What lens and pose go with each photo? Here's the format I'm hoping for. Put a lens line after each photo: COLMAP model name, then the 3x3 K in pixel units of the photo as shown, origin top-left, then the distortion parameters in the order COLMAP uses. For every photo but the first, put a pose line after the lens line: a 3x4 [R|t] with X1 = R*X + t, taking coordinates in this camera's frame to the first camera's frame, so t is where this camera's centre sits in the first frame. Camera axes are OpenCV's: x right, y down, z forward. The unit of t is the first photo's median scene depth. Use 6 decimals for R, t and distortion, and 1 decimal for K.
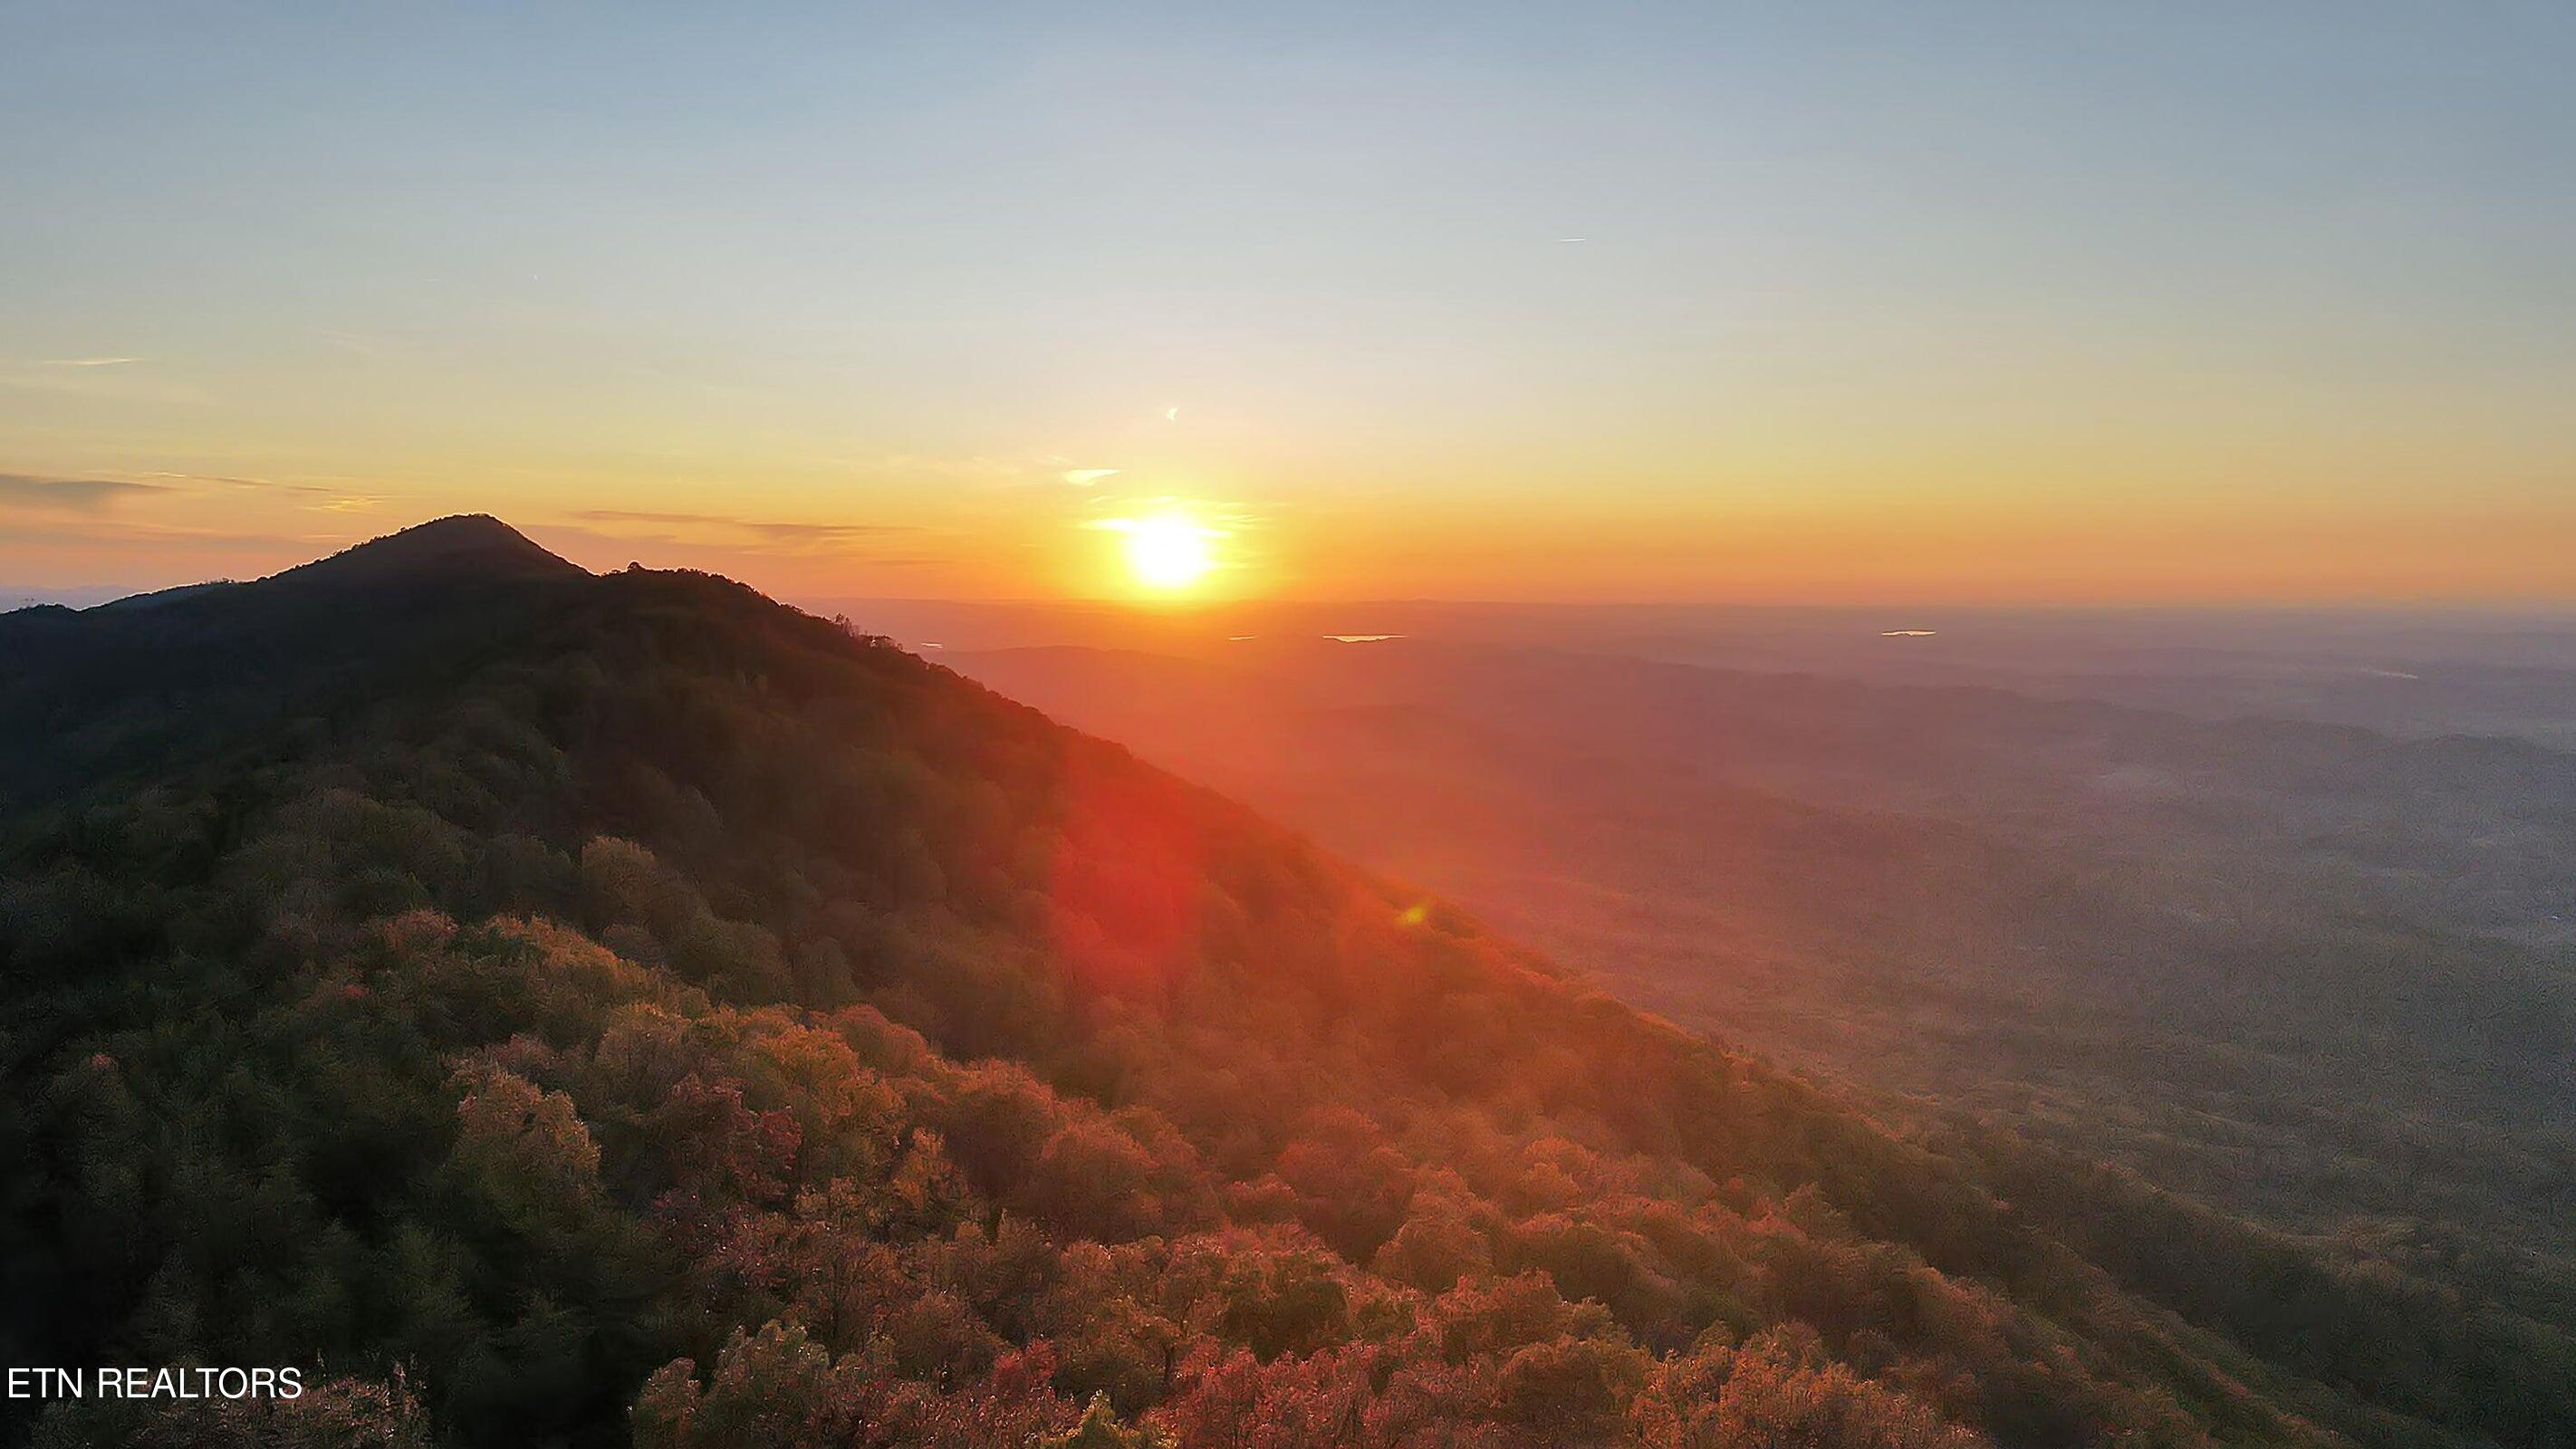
lens RADIAL K [[1958.6, 0, 1285.0], [0, 1958.6, 725.1], [0, 0, 1]] dist [0.009864, 0.011962]
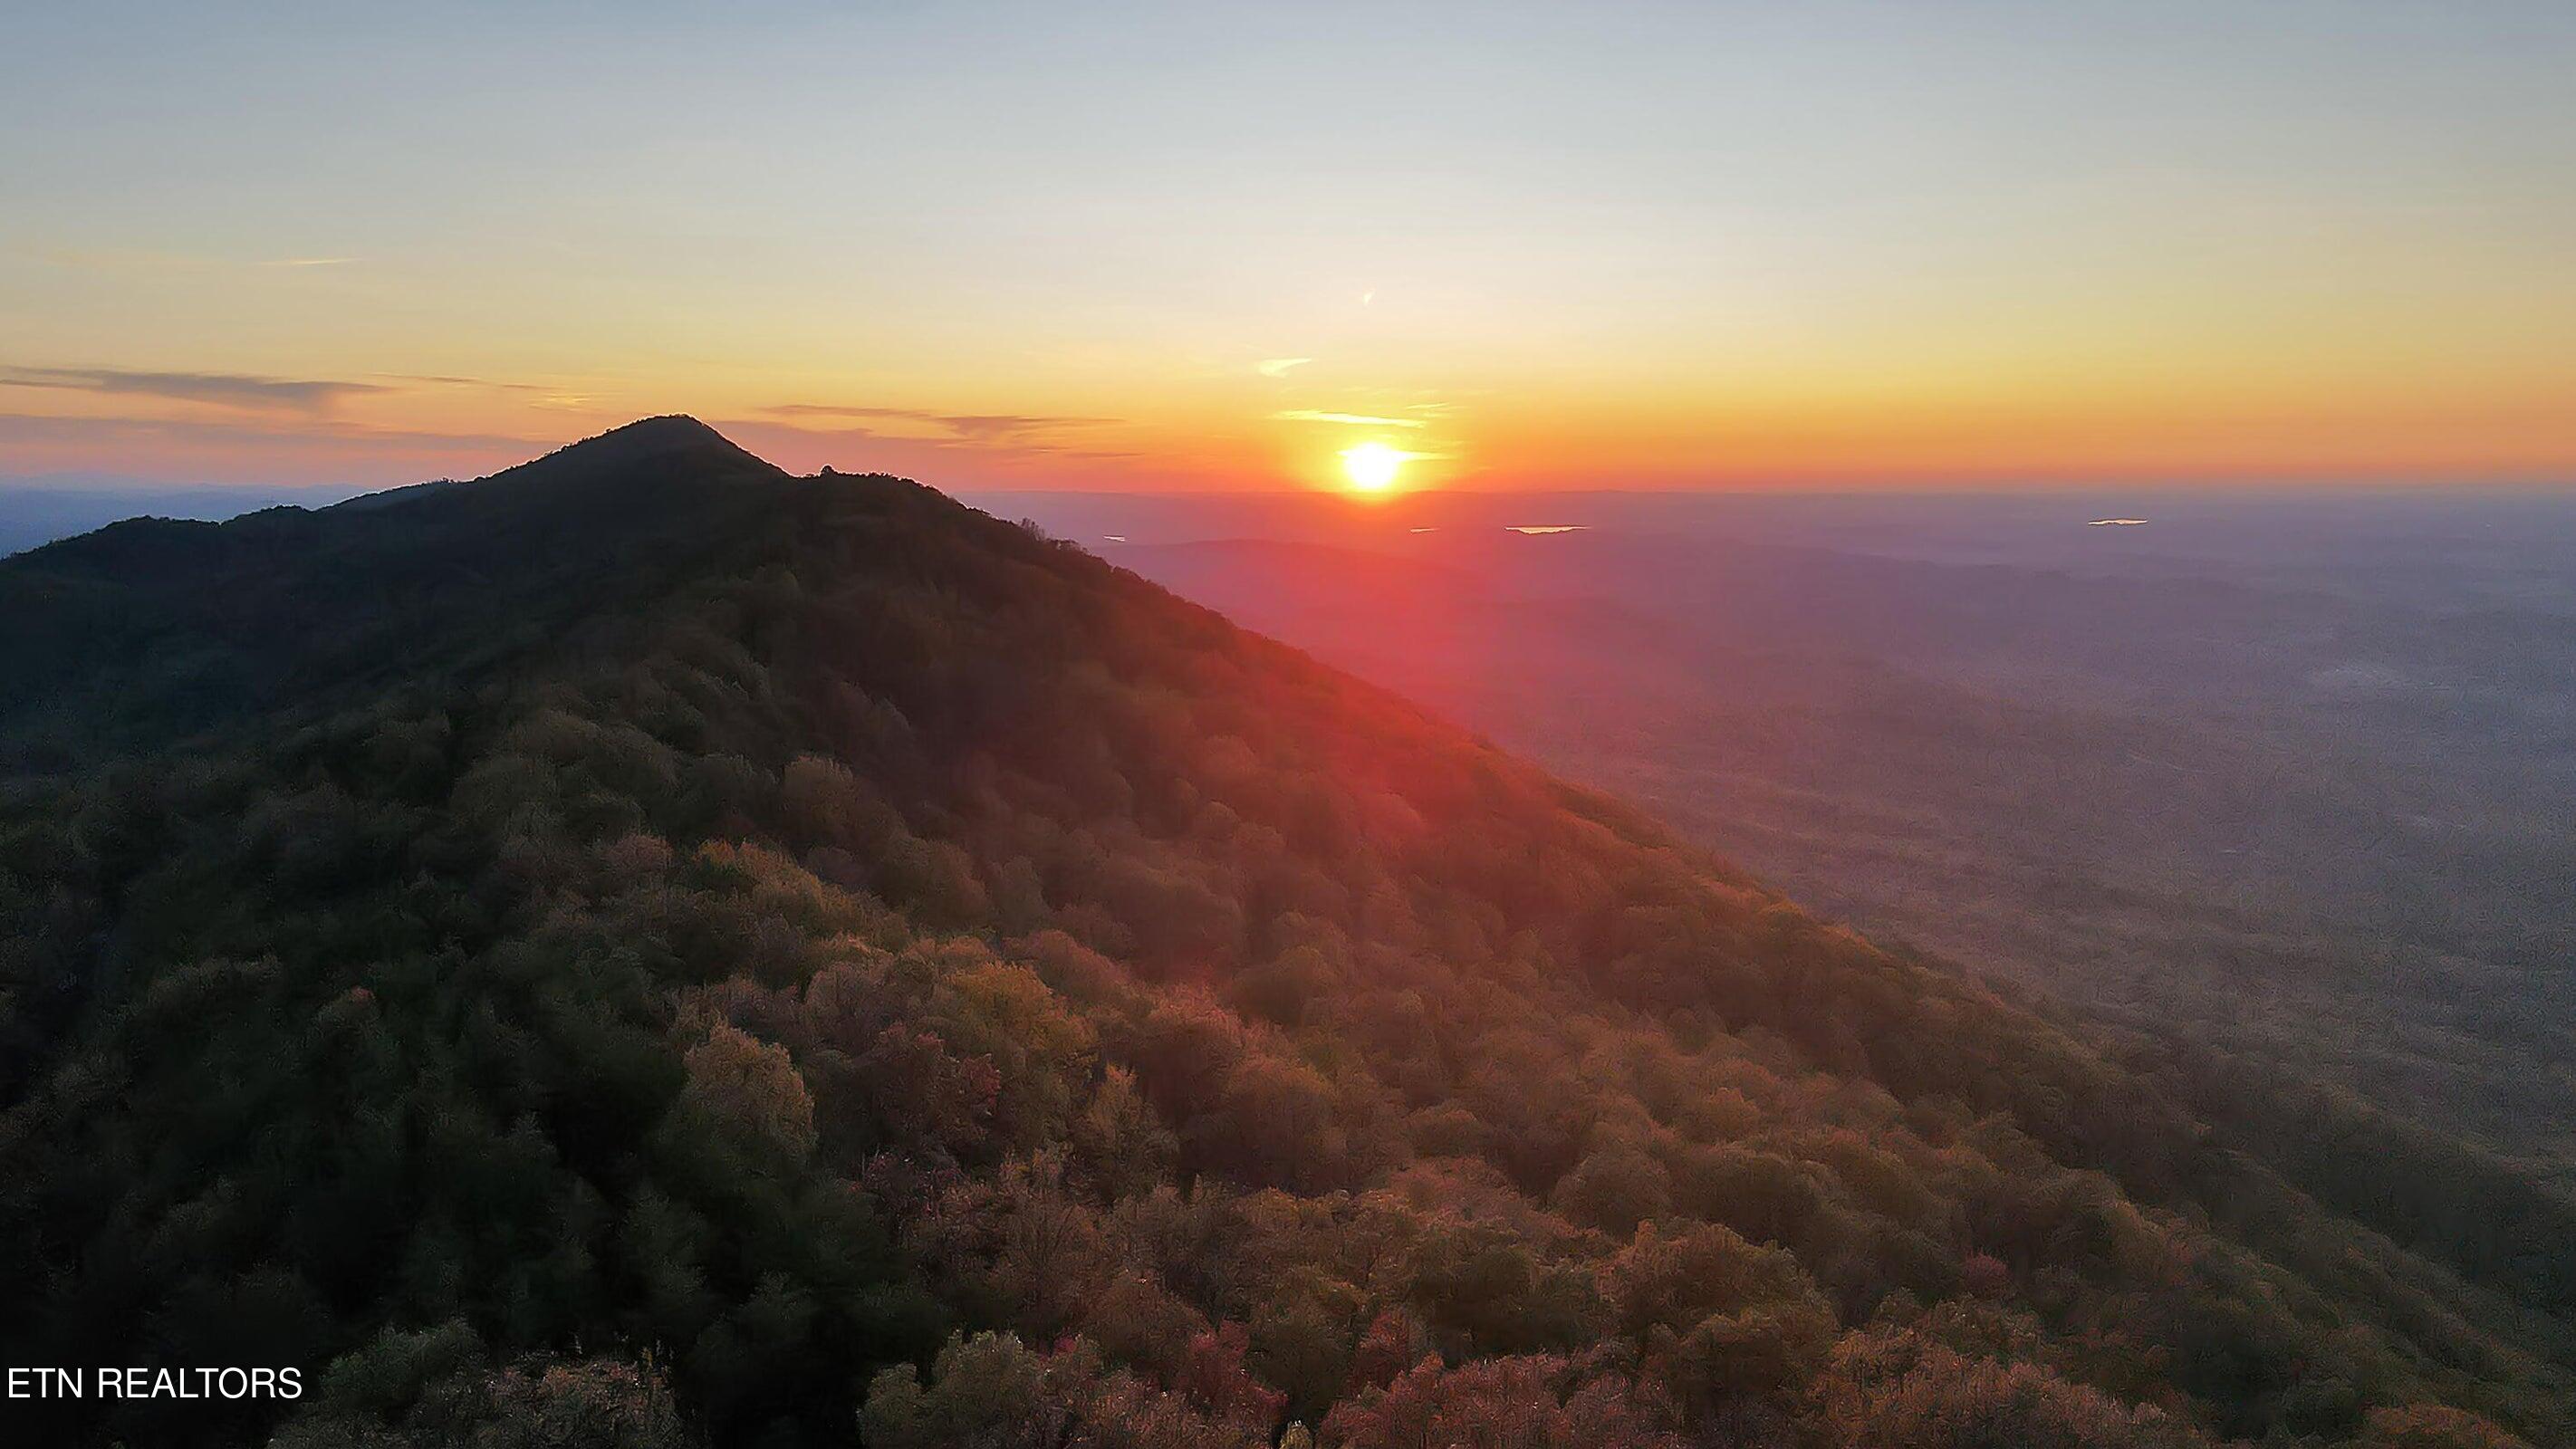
lens RADIAL K [[1962.5, 0, 1285.1], [0, 1962.5, 700.3], [0, 0, 1]] dist [0.006669, 0.006644]
pose [[0.995825, 0.004839, -0.091153, -0.001480], [-0.000650, 0.998945, 0.045926, -0.020154], [0.091279, -0.045675, 0.994777, -0.005704]]
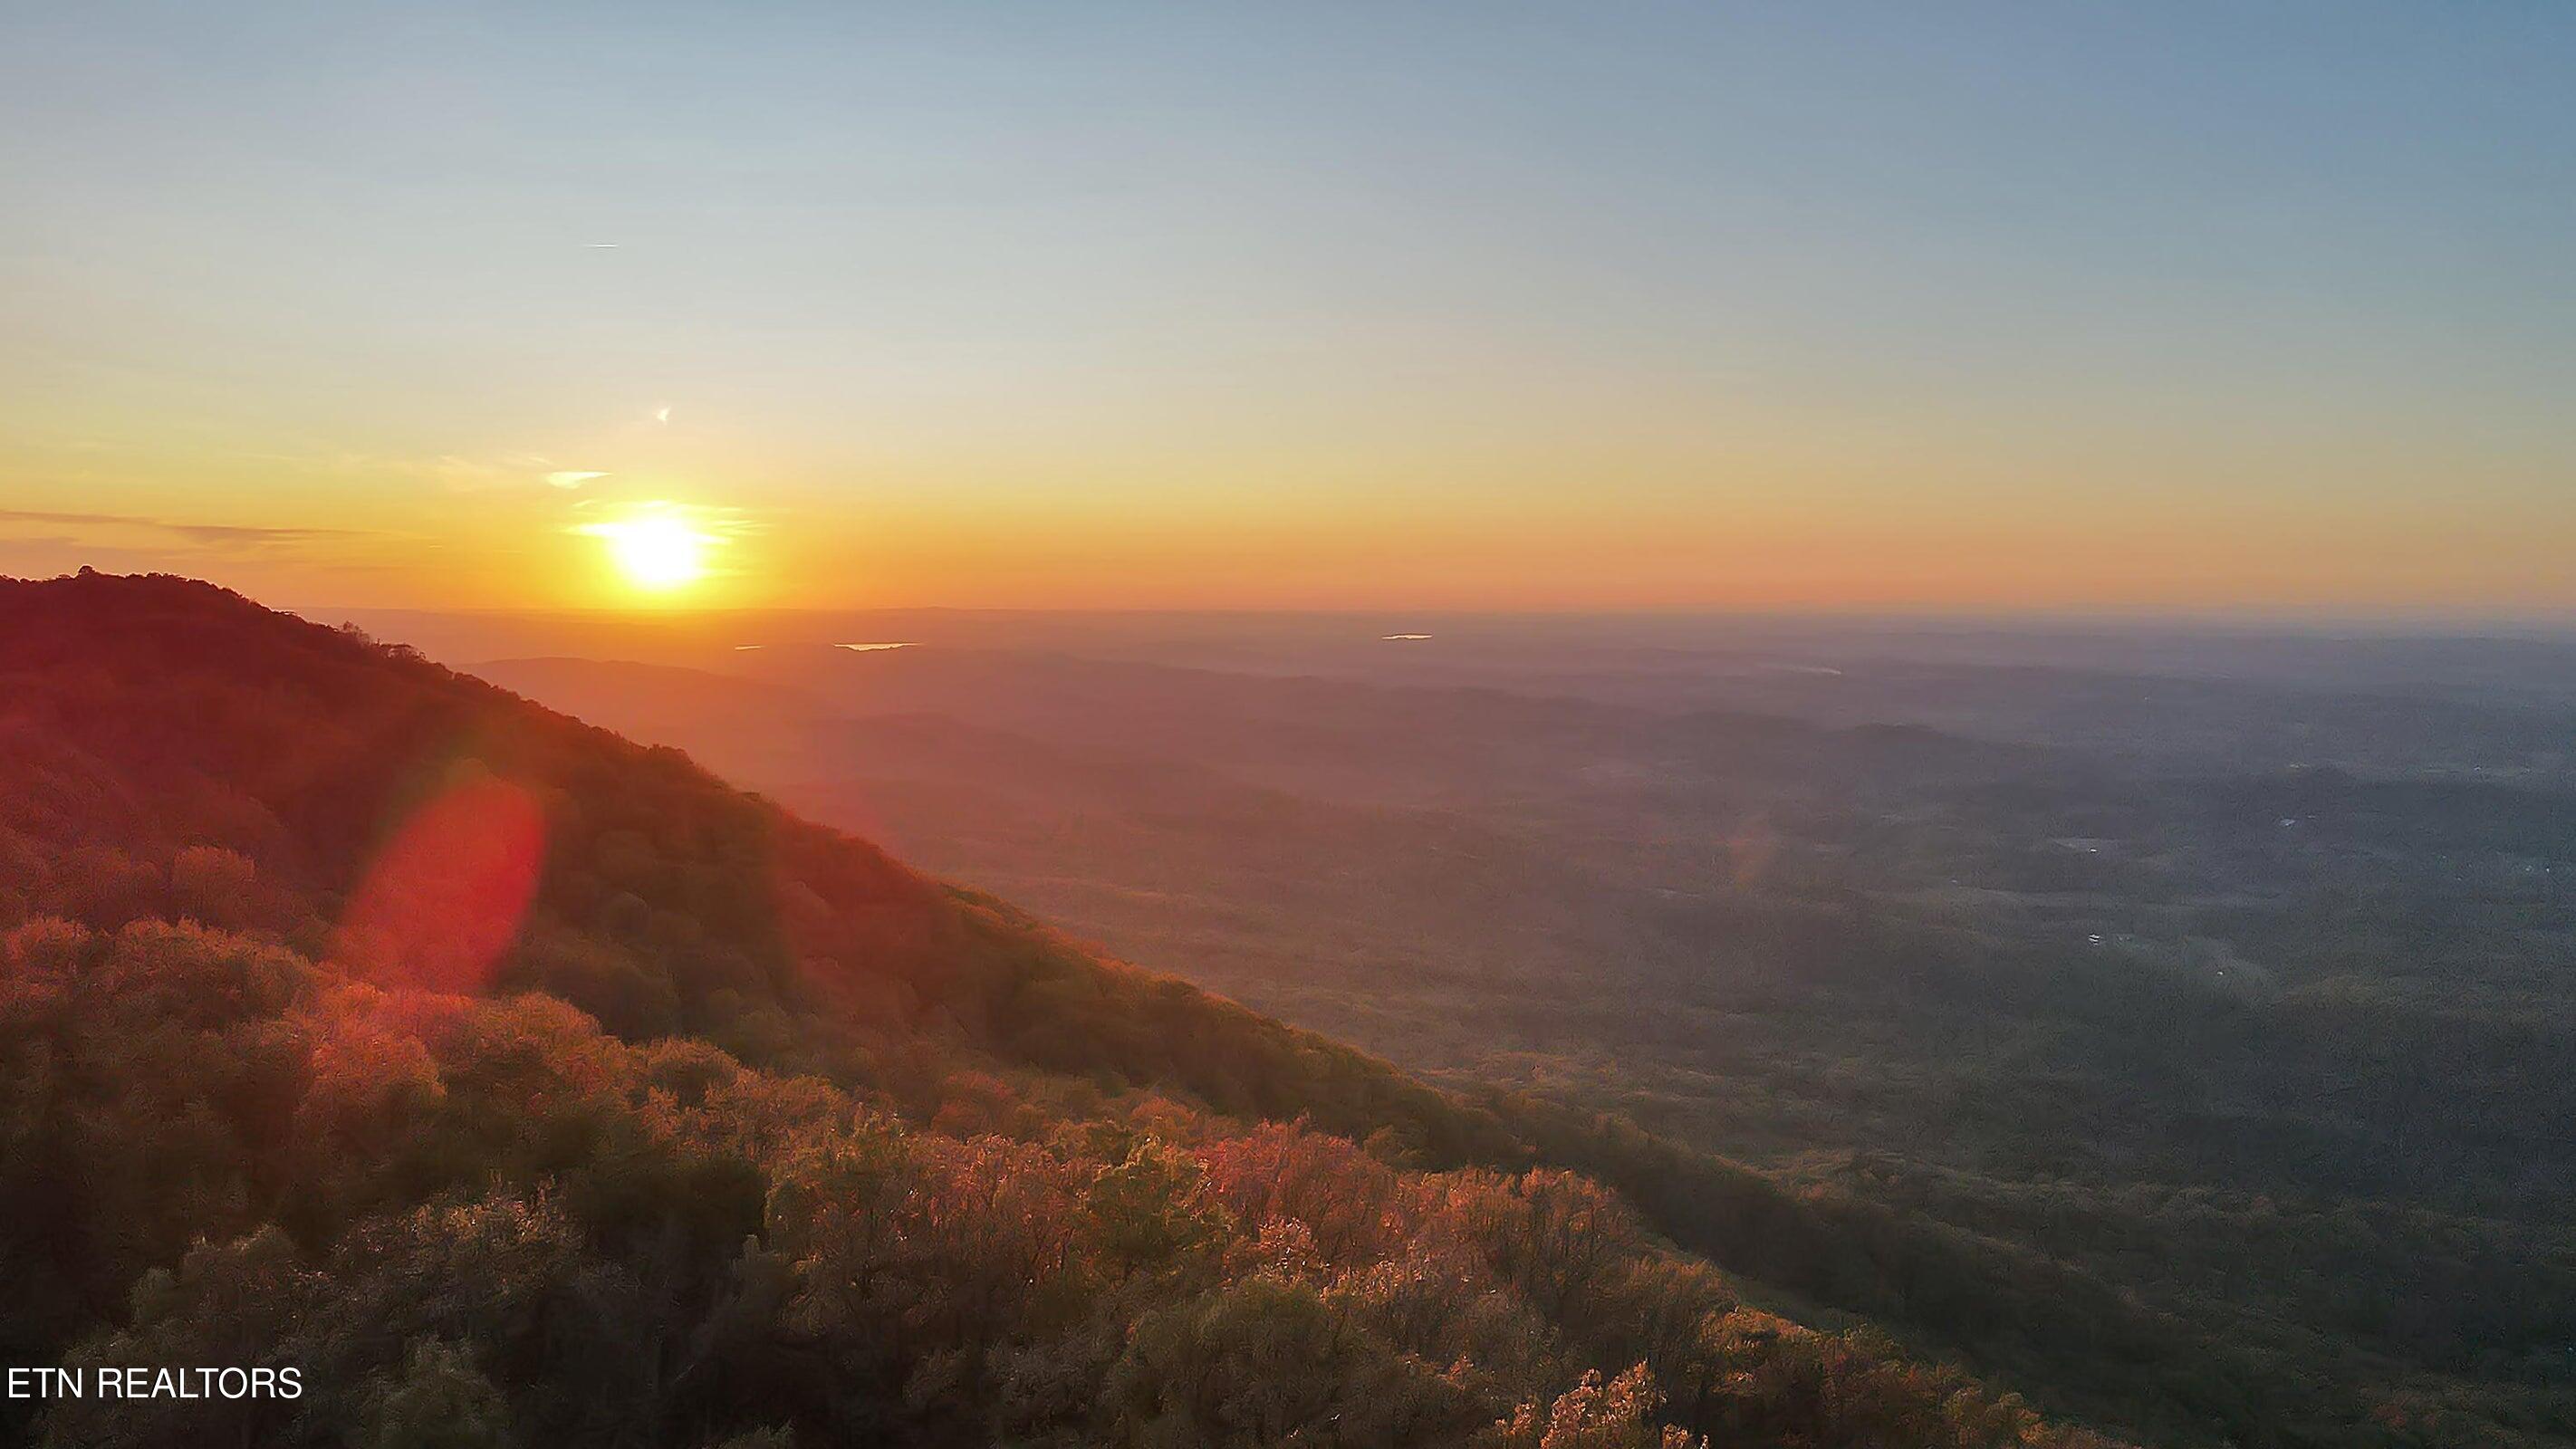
lens RADIAL K [[1991.6, 0, 1288.0], [0, 1991.6, 724.5], [0, 0, 1]] dist [0.028401, -0.001697]
pose [[0.967435, -0.019209, 0.252389, -0.076344], [0.020803, 0.999777, -0.003650, 0.011628], [-0.252262, 0.008782, 0.967619, -0.091453]]
